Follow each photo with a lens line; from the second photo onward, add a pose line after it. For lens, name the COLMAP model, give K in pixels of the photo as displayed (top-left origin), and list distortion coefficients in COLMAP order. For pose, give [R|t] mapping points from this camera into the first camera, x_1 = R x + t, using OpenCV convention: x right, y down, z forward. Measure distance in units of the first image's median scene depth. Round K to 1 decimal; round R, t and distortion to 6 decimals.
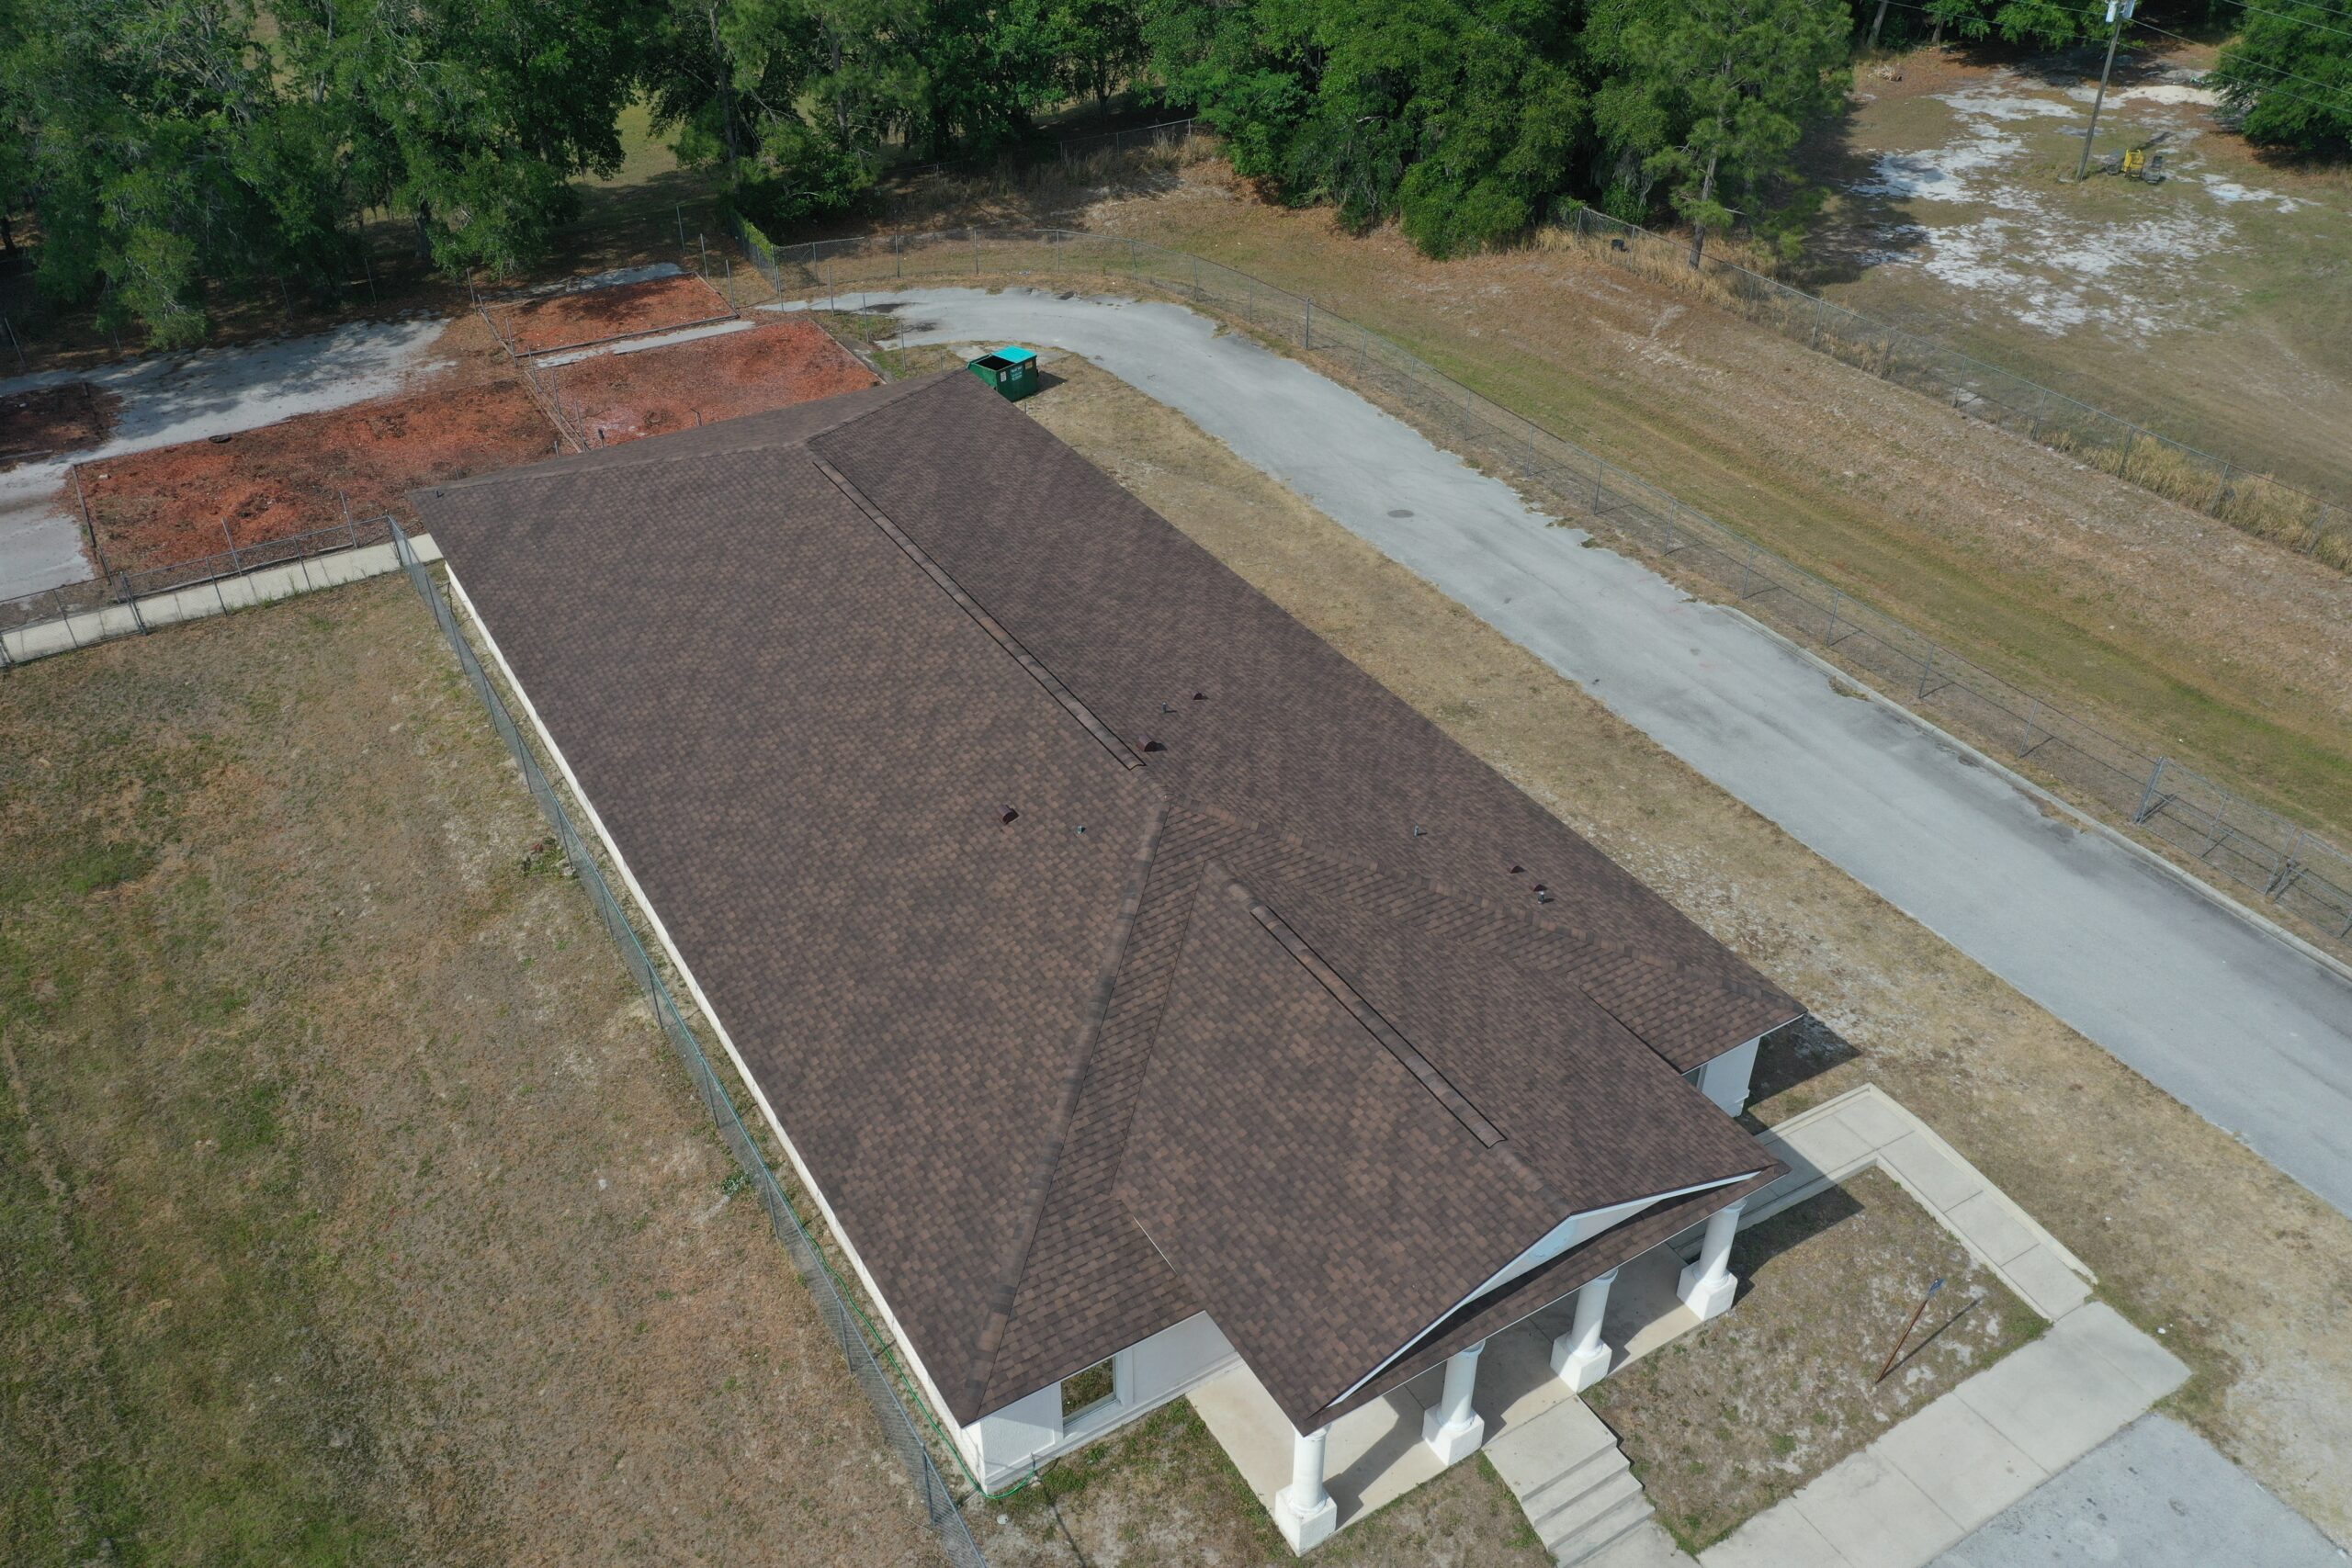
lens RADIAL K [[1852.7, 0, 1182.4], [0, 1852.7, 783.4], [0, 0, 1]] dist [0.010384, 0.003921]
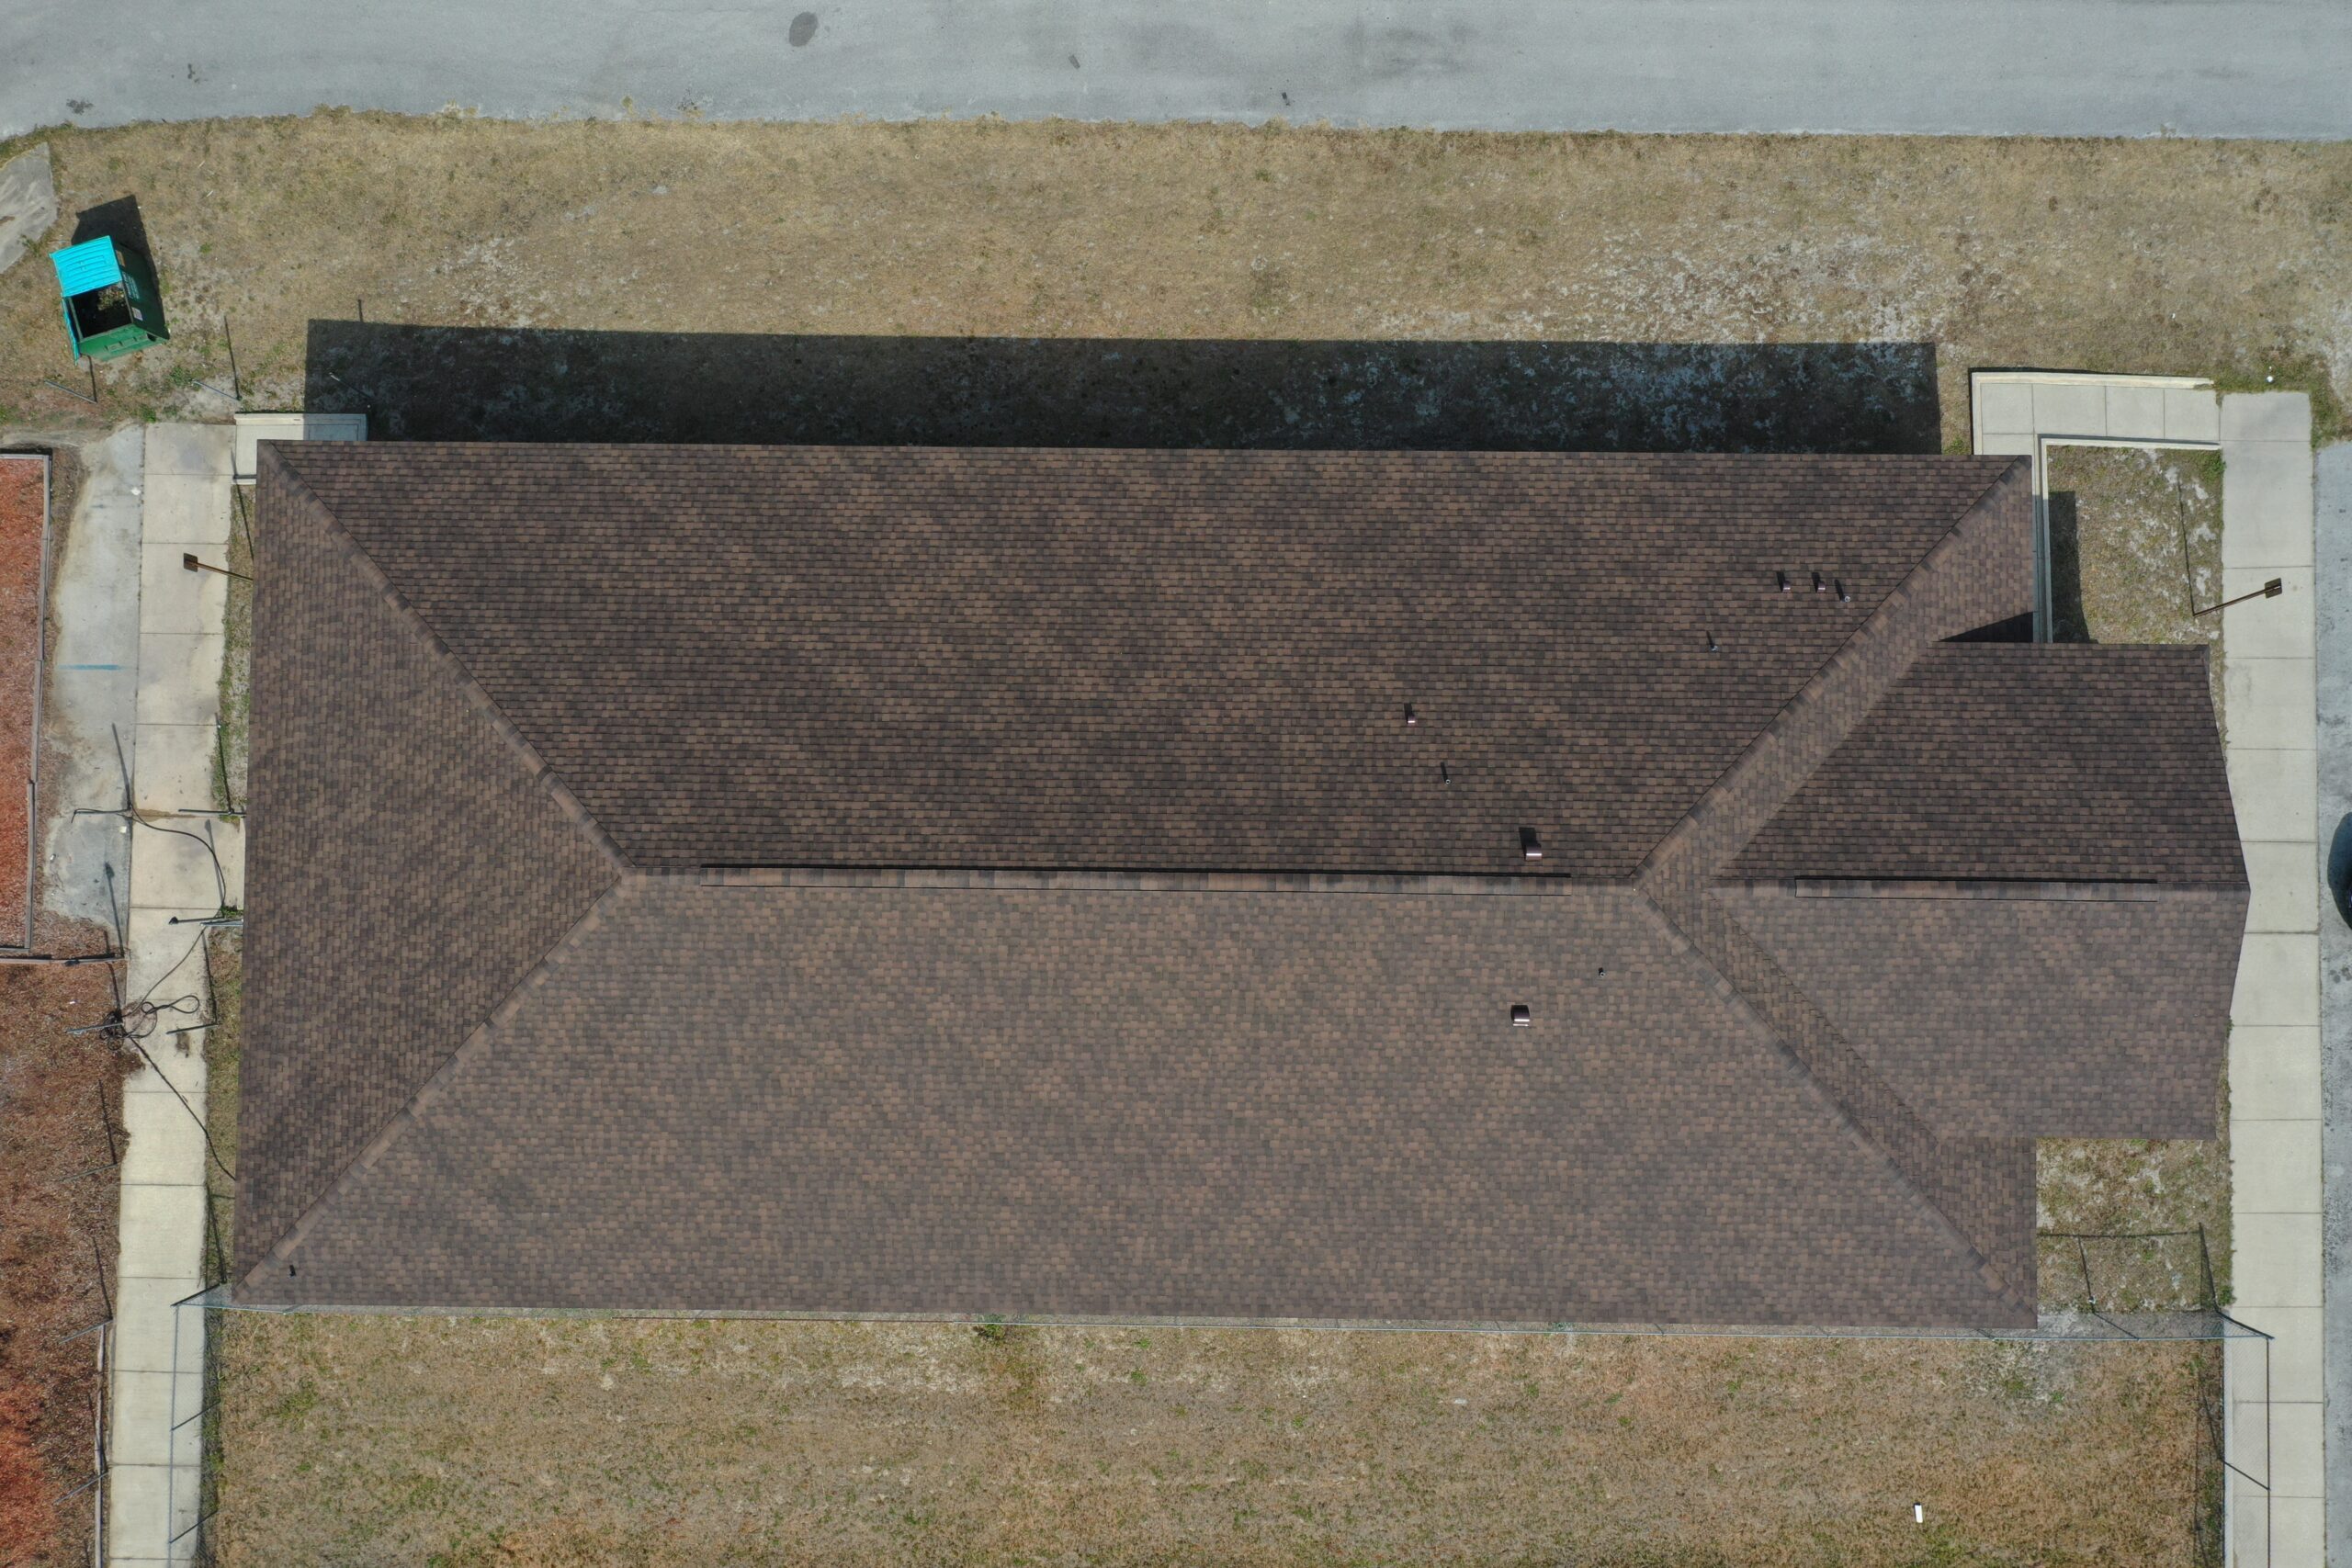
lens RADIAL K [[1862.4, 0, 1183.0], [0, 1862.4, 773.7], [0, 0, 1]] dist [0.005424, 0.007262]
pose [[0.528172, -0.848701, 0.027229, -0.107977], [0.495974, 0.334370, 0.801378, -0.904855], [-0.689234, -0.409760, 0.597539, 0.594534]]
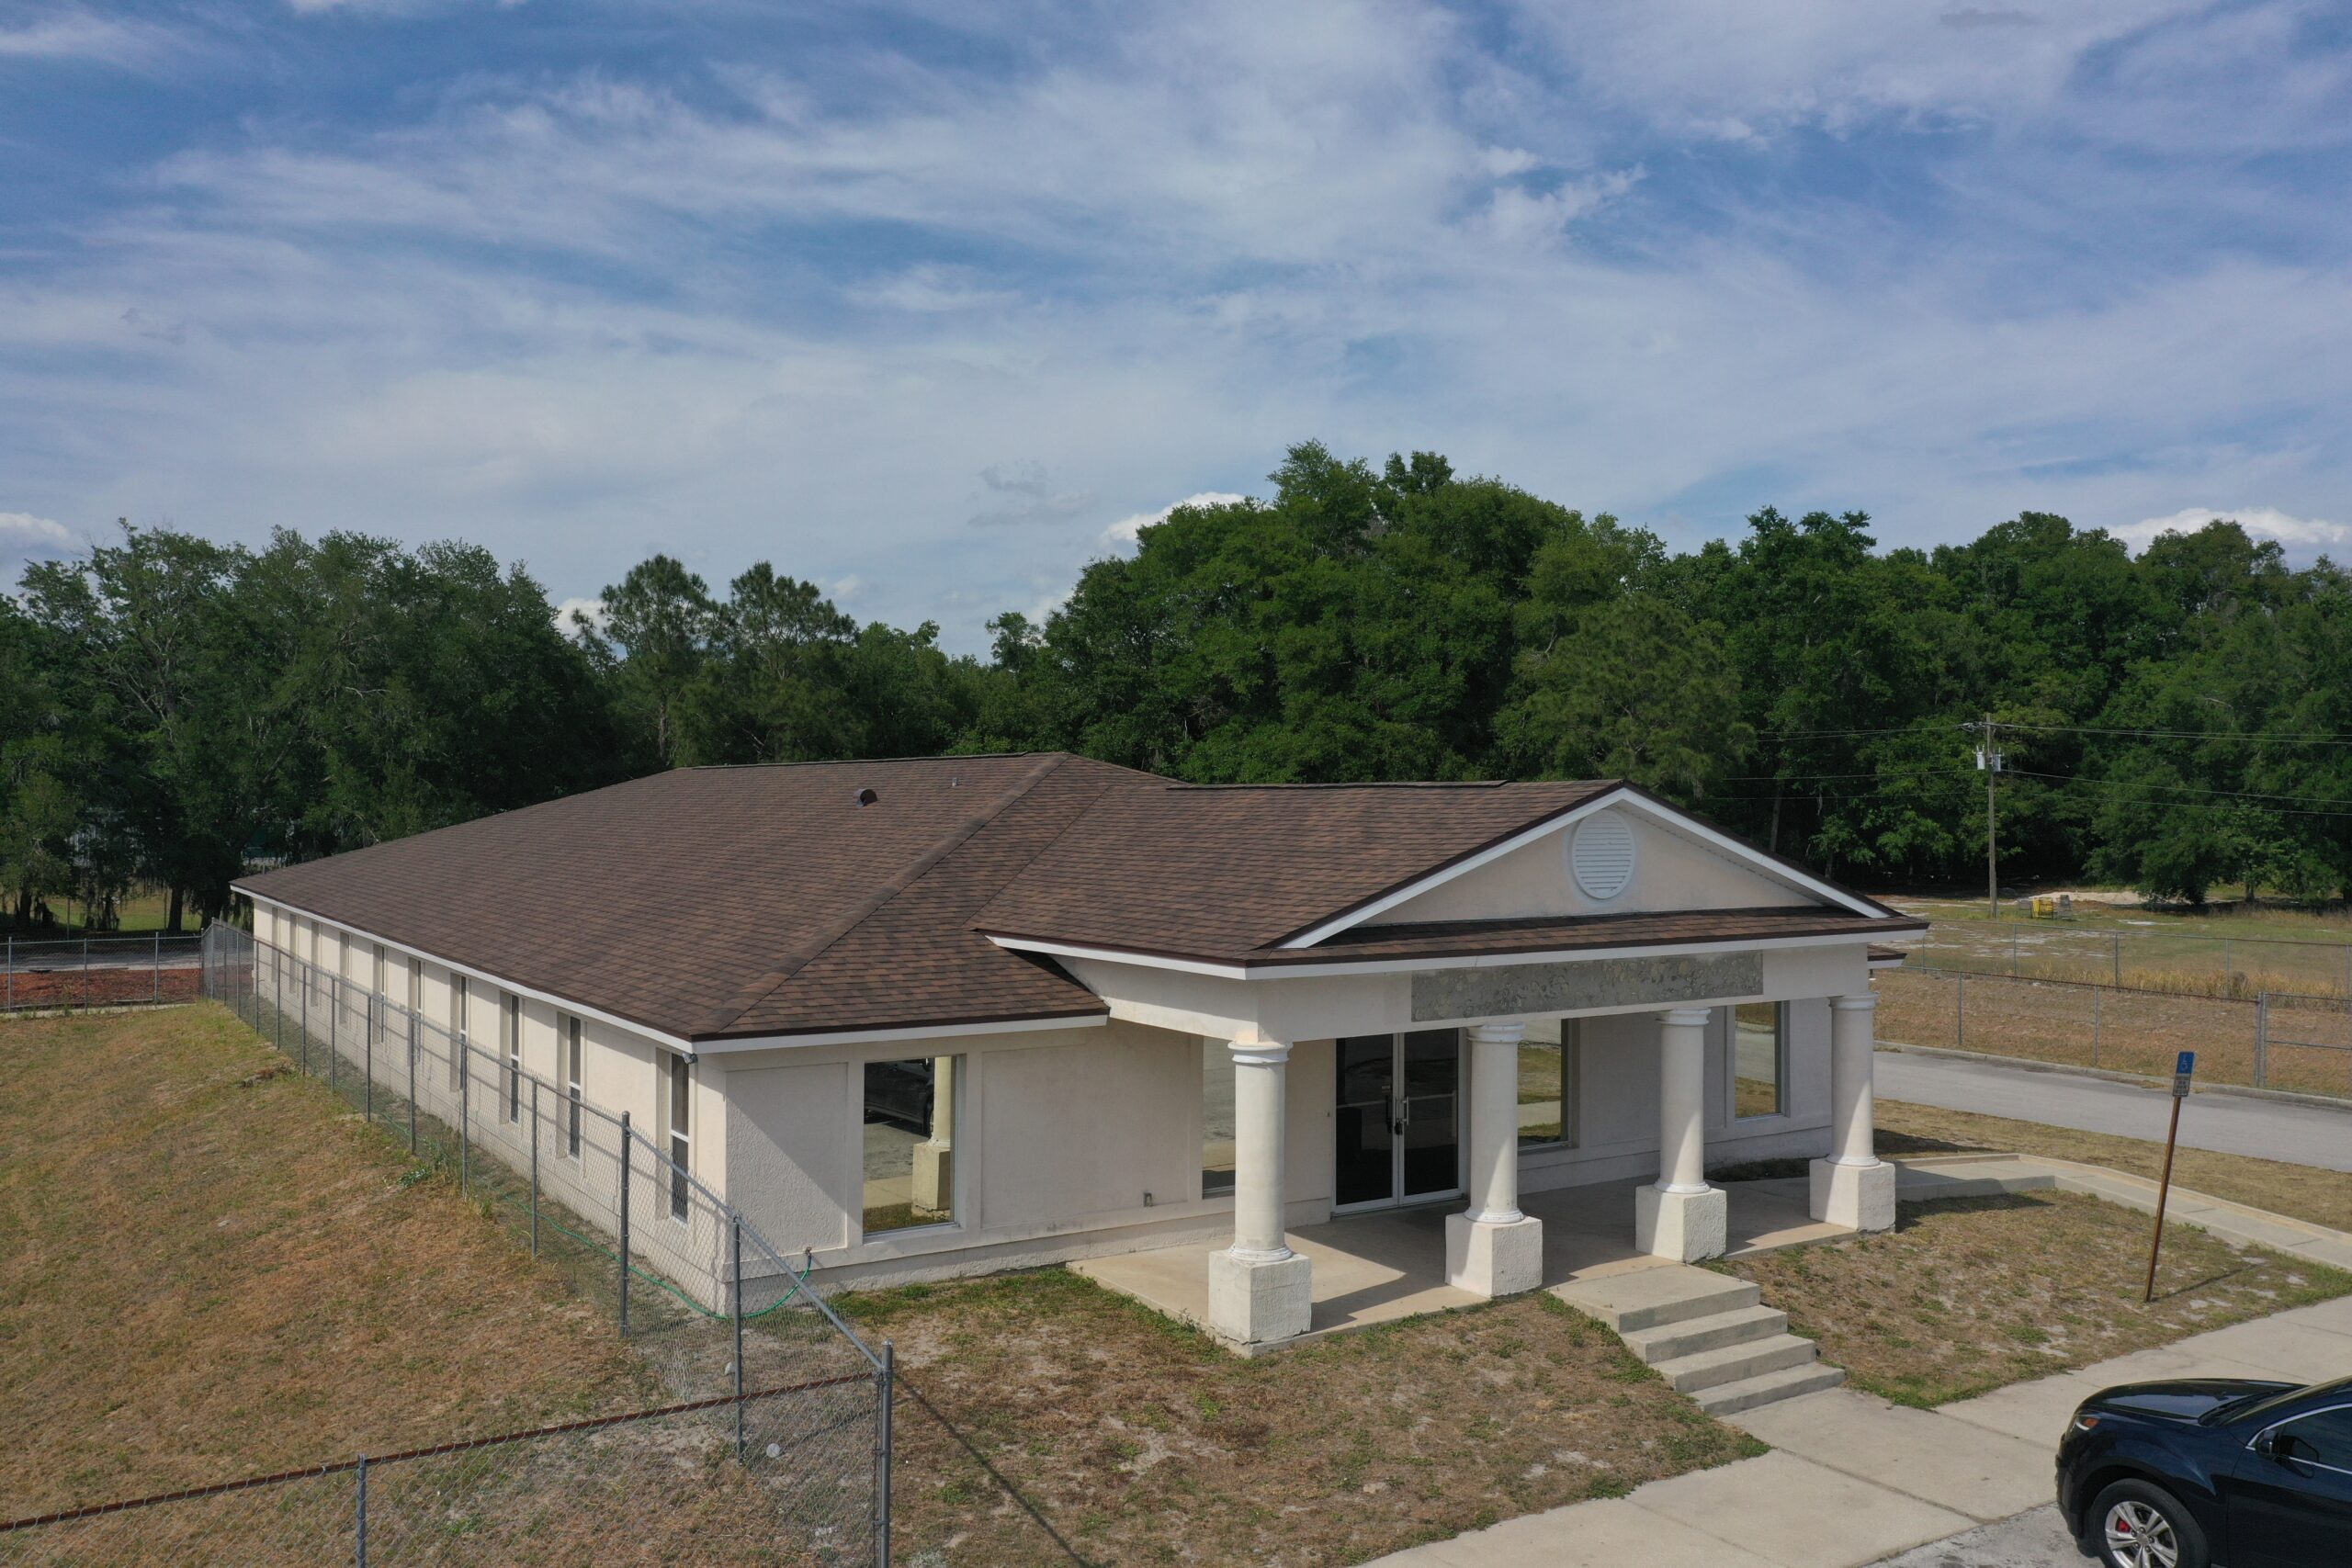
lens RADIAL K [[1862.4, 0, 1183.0], [0, 1862.4, 773.7], [0, 0, 1]] dist [0.005424, 0.007262]
pose [[0.999524, 0.005751, 0.030325, 0.018621], [0.013094, 0.810704, -0.585309, 0.487464], [-0.027951, 0.585428, 0.810243, 0.338952]]
